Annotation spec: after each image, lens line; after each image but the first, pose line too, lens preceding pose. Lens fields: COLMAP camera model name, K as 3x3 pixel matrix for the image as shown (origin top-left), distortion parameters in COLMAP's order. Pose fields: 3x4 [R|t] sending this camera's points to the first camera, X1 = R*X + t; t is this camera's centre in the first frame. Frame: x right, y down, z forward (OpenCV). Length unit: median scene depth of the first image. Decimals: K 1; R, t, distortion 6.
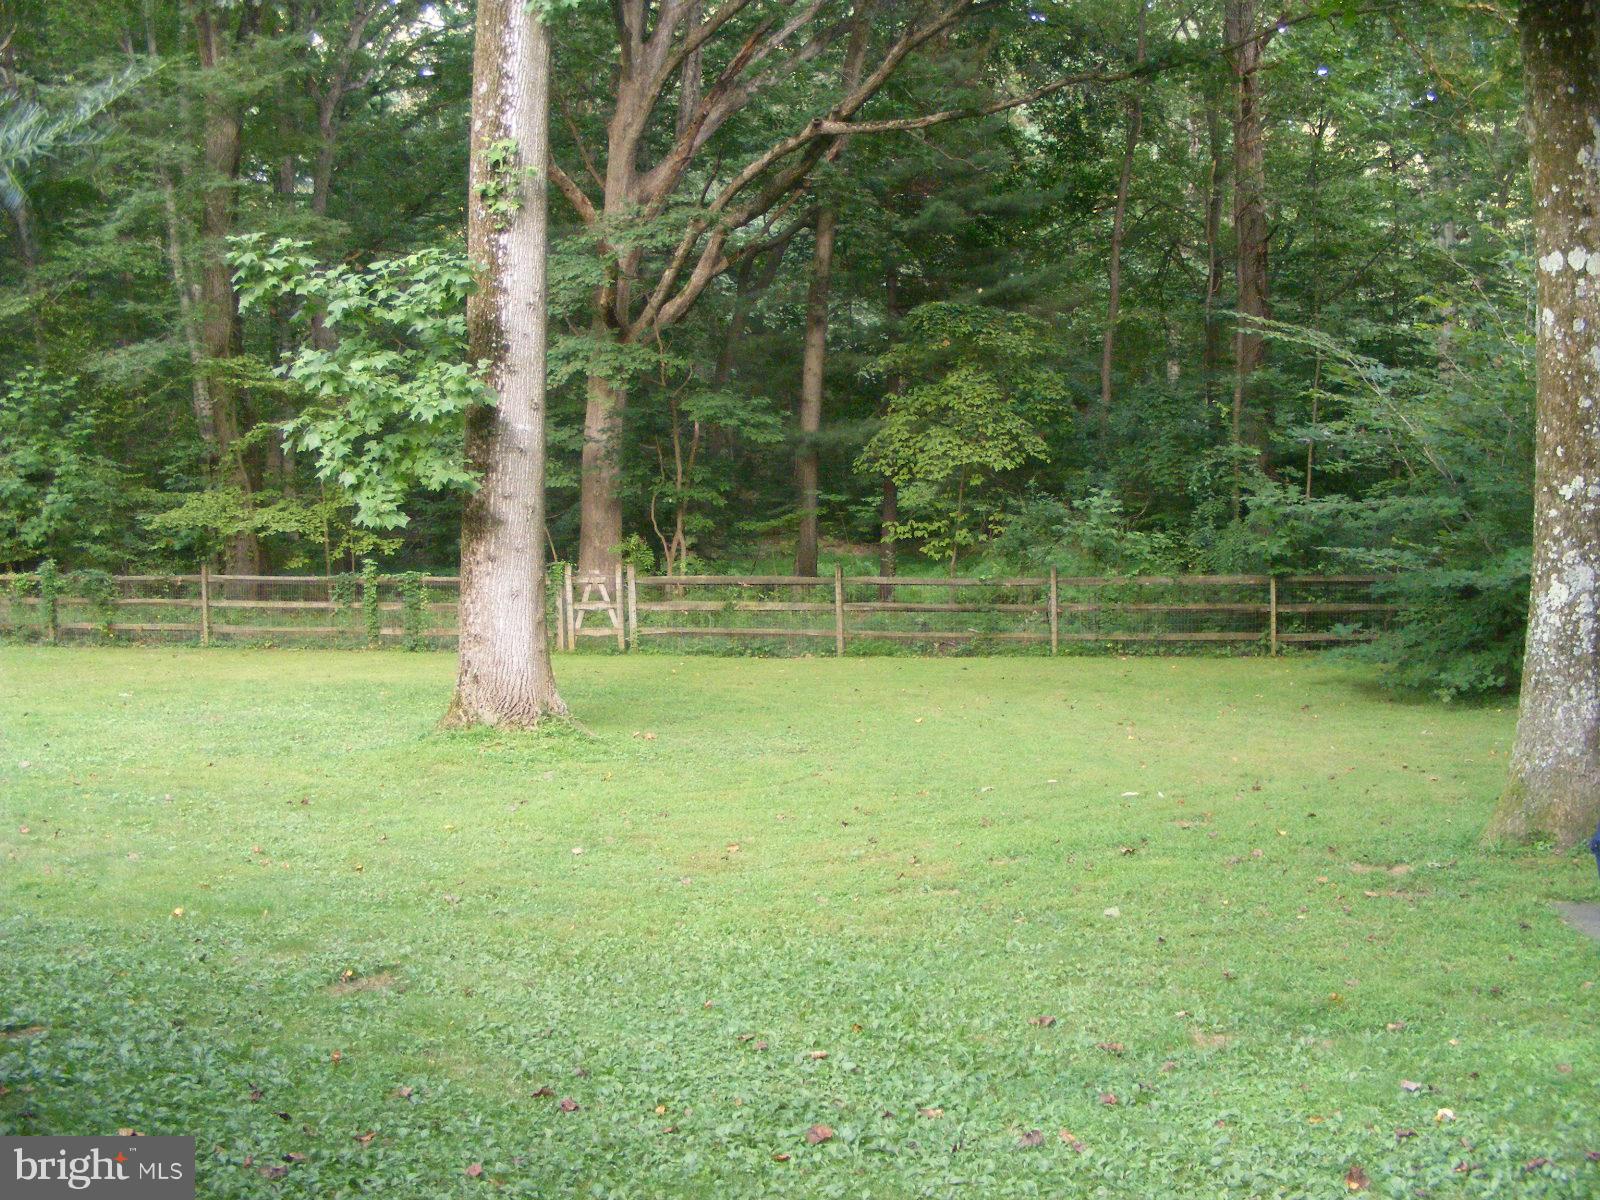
lens RADIAL K [[1835.4, 0, 800.0], [0, 1835.4, 600.0], [0, 0, 1]] dist [-0.211461, 0.045444]
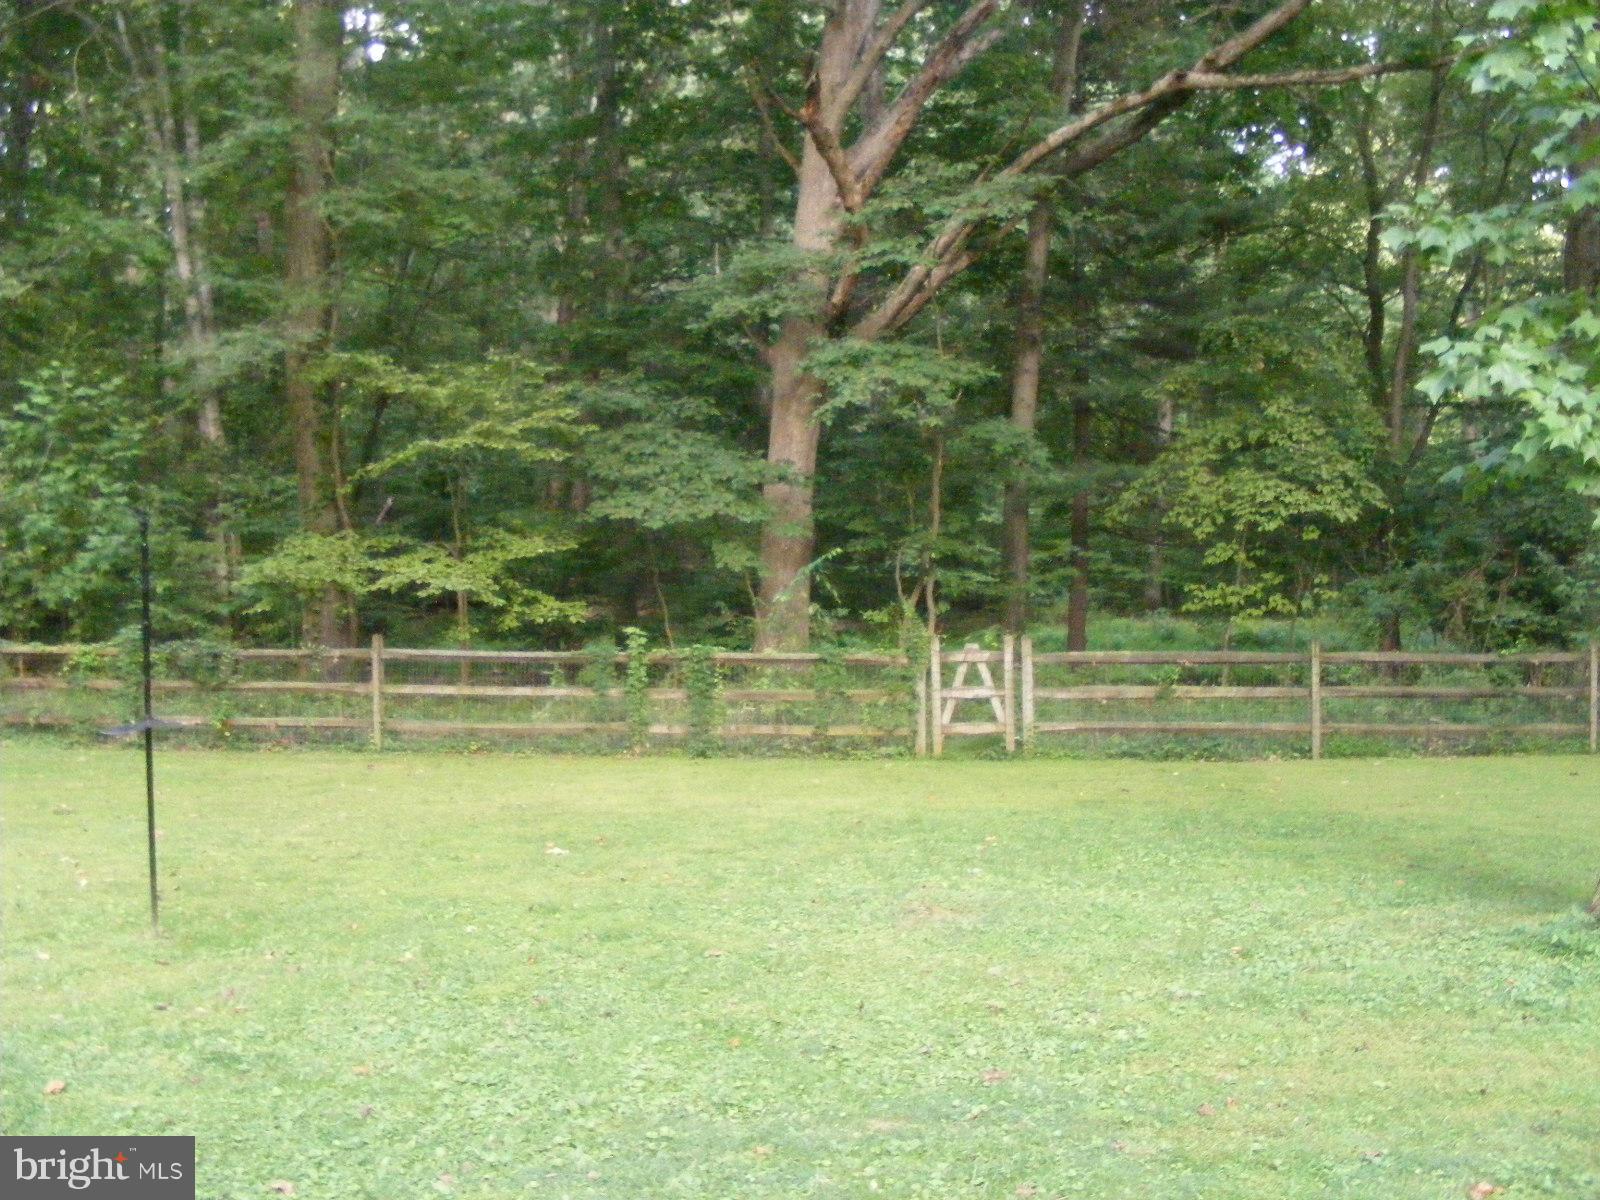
lens RADIAL K [[1835.4, 0, 800.0], [0, 1835.4, 600.0], [0, 0, 1]] dist [-0.211461, 0.045444]
pose [[0.991072, 0.004746, 0.133240, -0.256982], [0.000938, 0.999093, -0.042564, -0.002468], [-0.133321, 0.042309, 0.990169, 0.264479]]
